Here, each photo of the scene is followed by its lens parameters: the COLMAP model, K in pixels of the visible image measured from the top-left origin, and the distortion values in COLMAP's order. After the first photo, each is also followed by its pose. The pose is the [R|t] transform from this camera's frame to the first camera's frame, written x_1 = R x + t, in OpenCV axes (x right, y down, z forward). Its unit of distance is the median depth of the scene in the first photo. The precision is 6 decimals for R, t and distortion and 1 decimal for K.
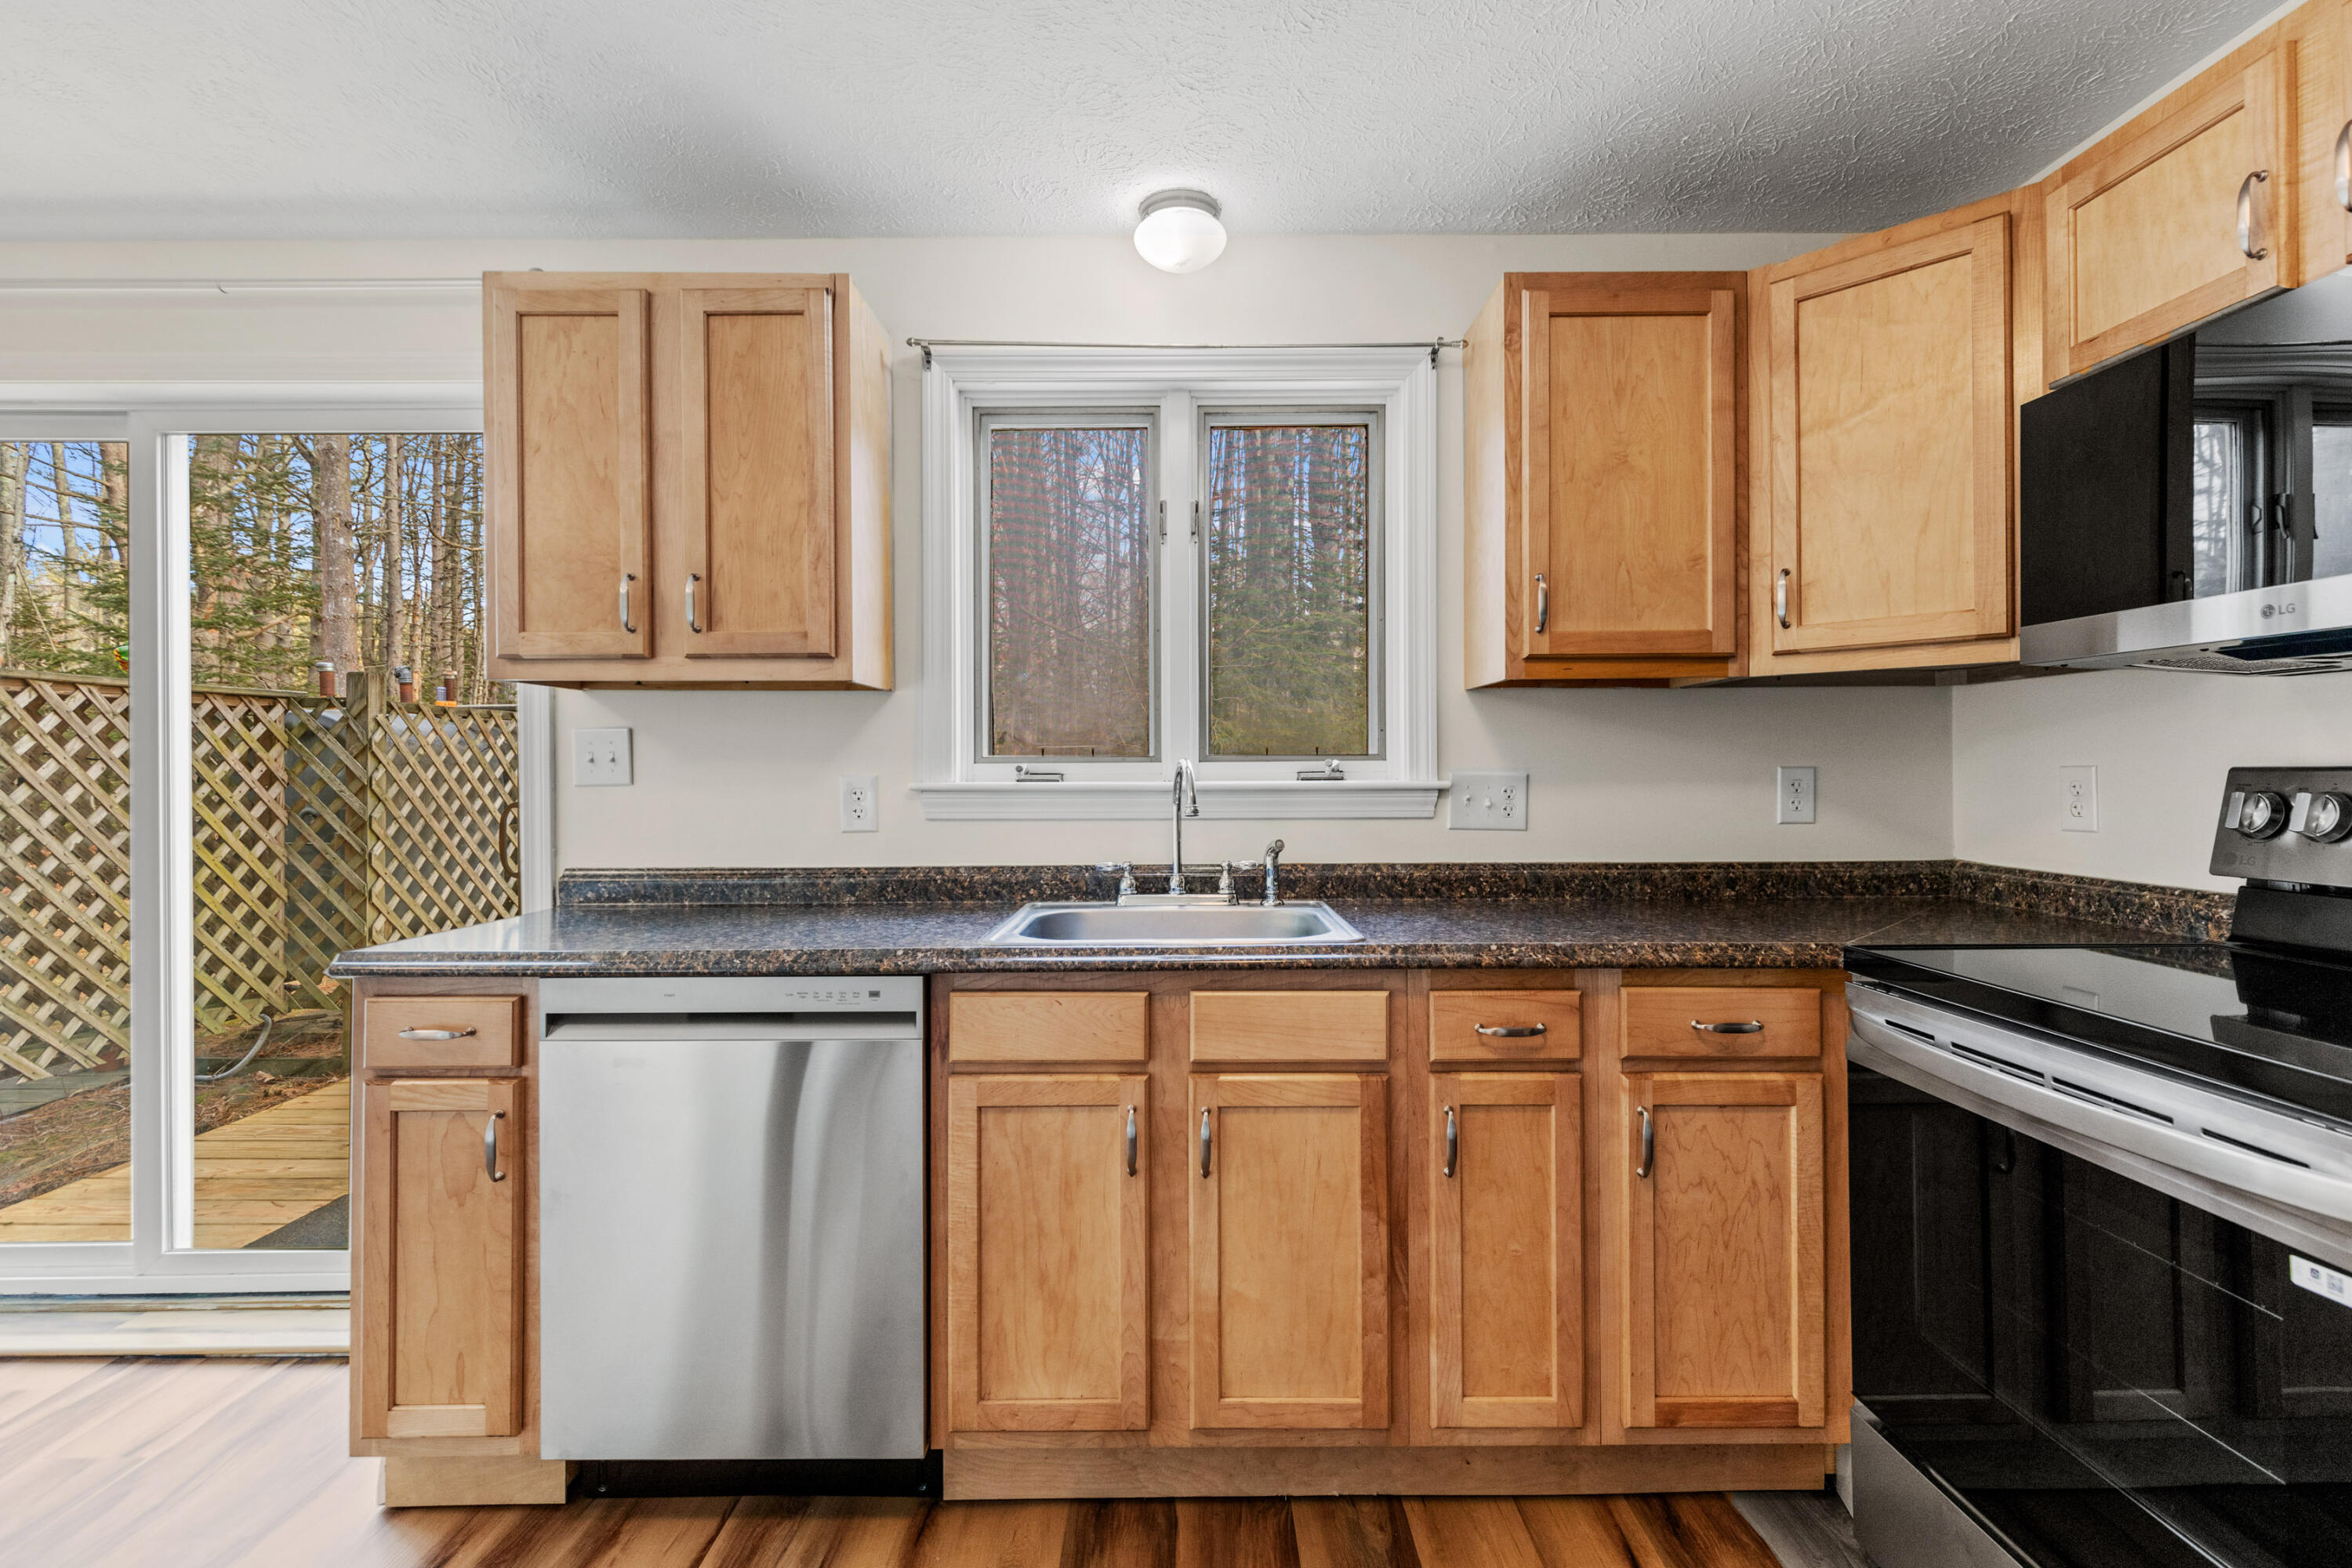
lens RADIAL K [[1070.0, 0, 1179.5], [0, 1070.0, 770.8], [0, 0, 1]] dist [0.004695, -0.002191]
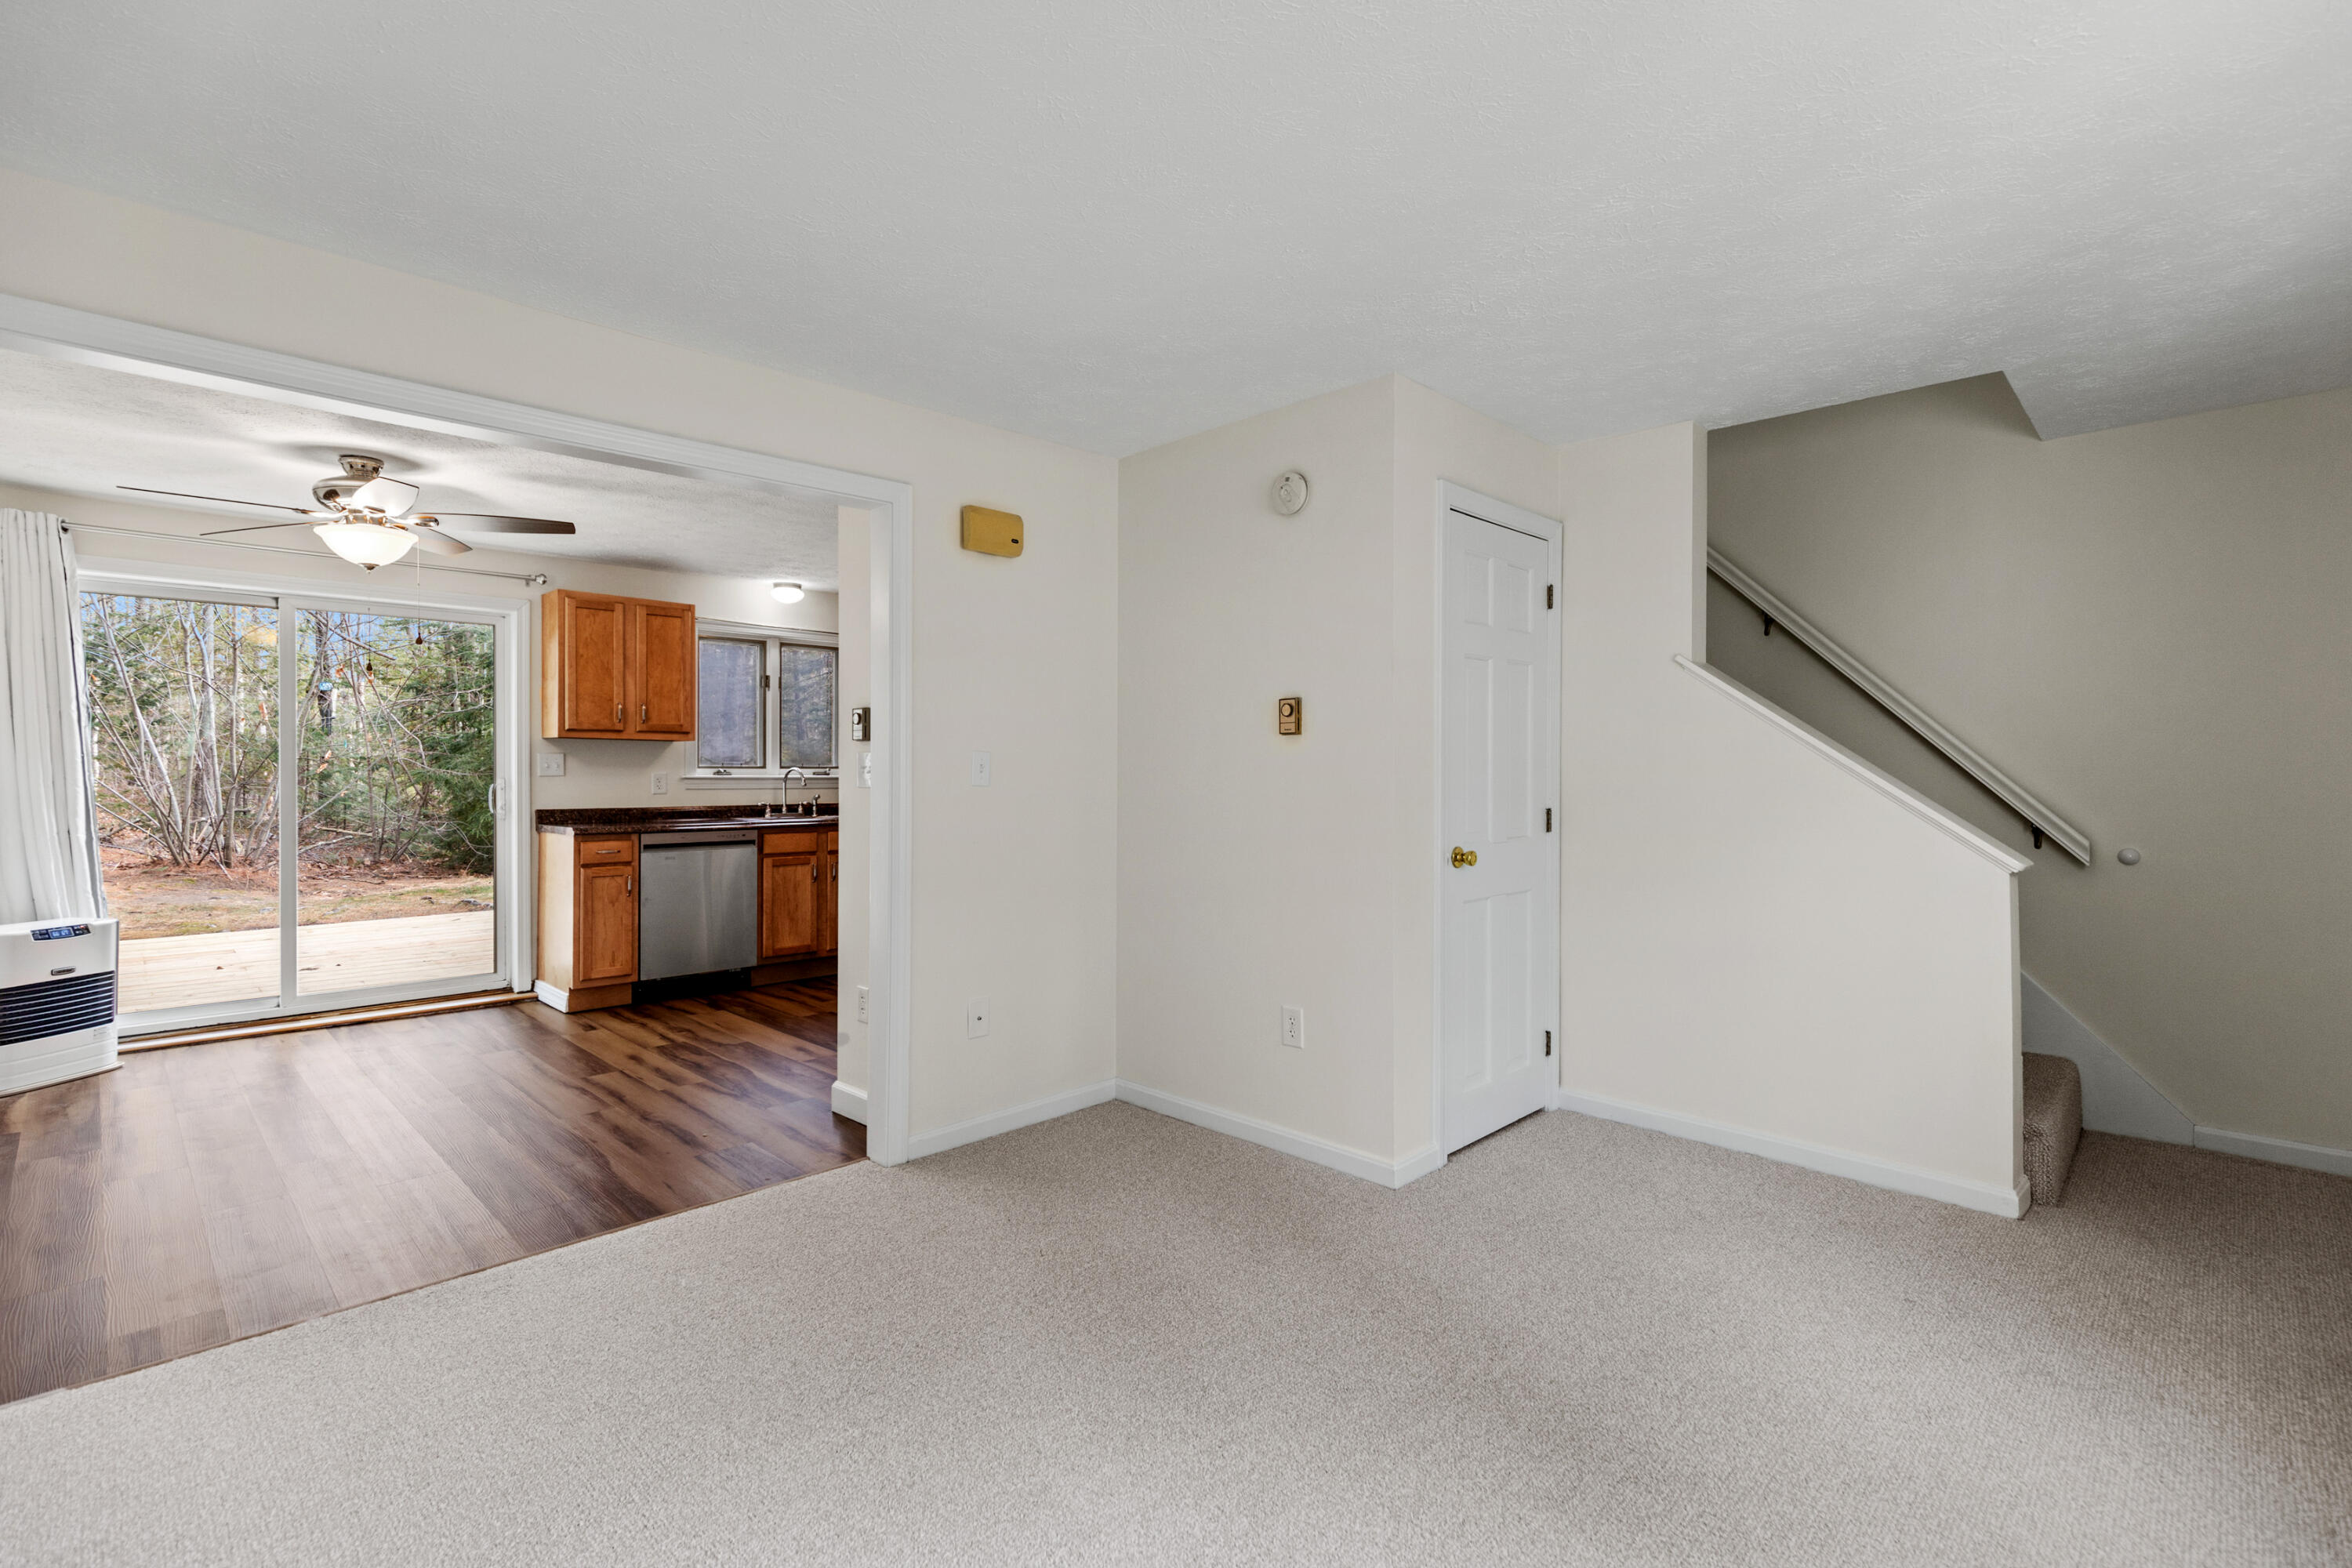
lens RADIAL K [[1070.0, 0, 1184.4], [0, 1070.0, 782.6], [0, 0, 1]] dist [0.004695, -0.002191]
pose [[0.707425, 0.000012, 0.706789, -1.464901], [-0.003857, 0.999985, 0.003843, 0.015451], [-0.706778, -0.005445, 0.707414, -2.096235]]
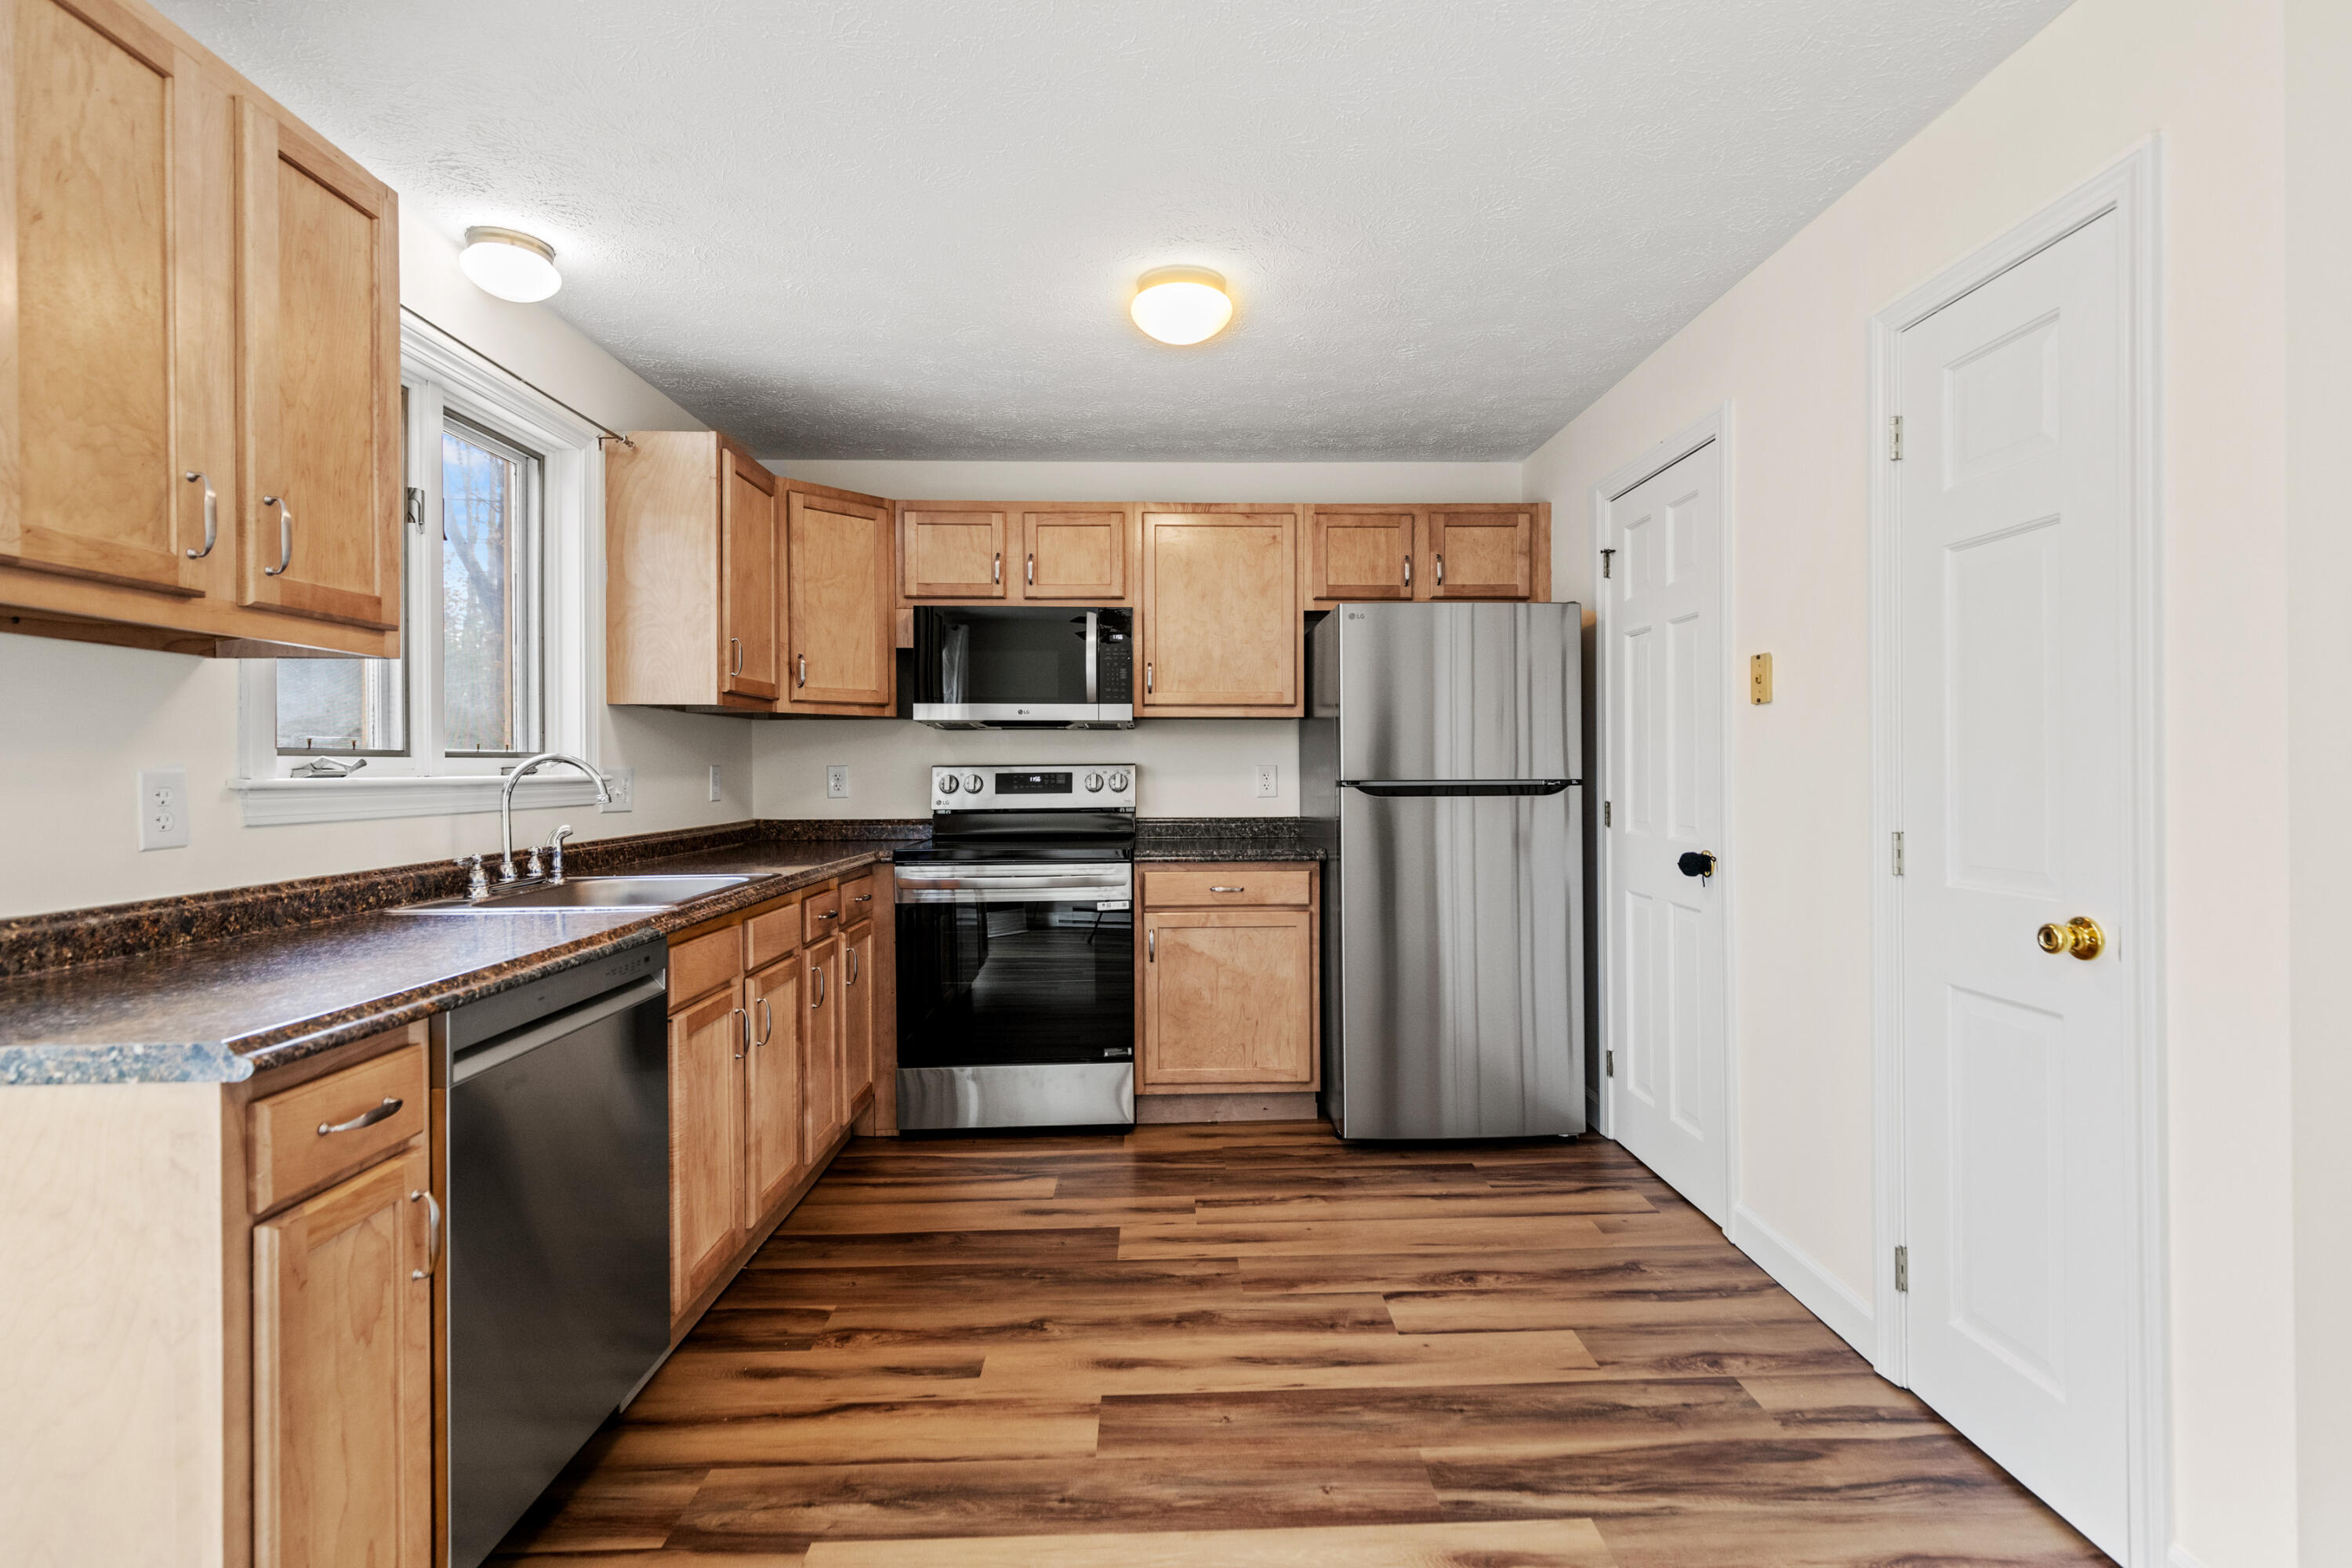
lens RADIAL K [[1070.0, 0, 1193.0], [0, 1070.0, 771.6], [0, 0, 1]] dist [0.004695, -0.002191]
pose [[-0.024621, -0.000004, 0.999697, -1.207122], [0.008932, 0.999960, 0.000224, 0.013211], [-0.999657, 0.008935, -0.024620, 0.378442]]
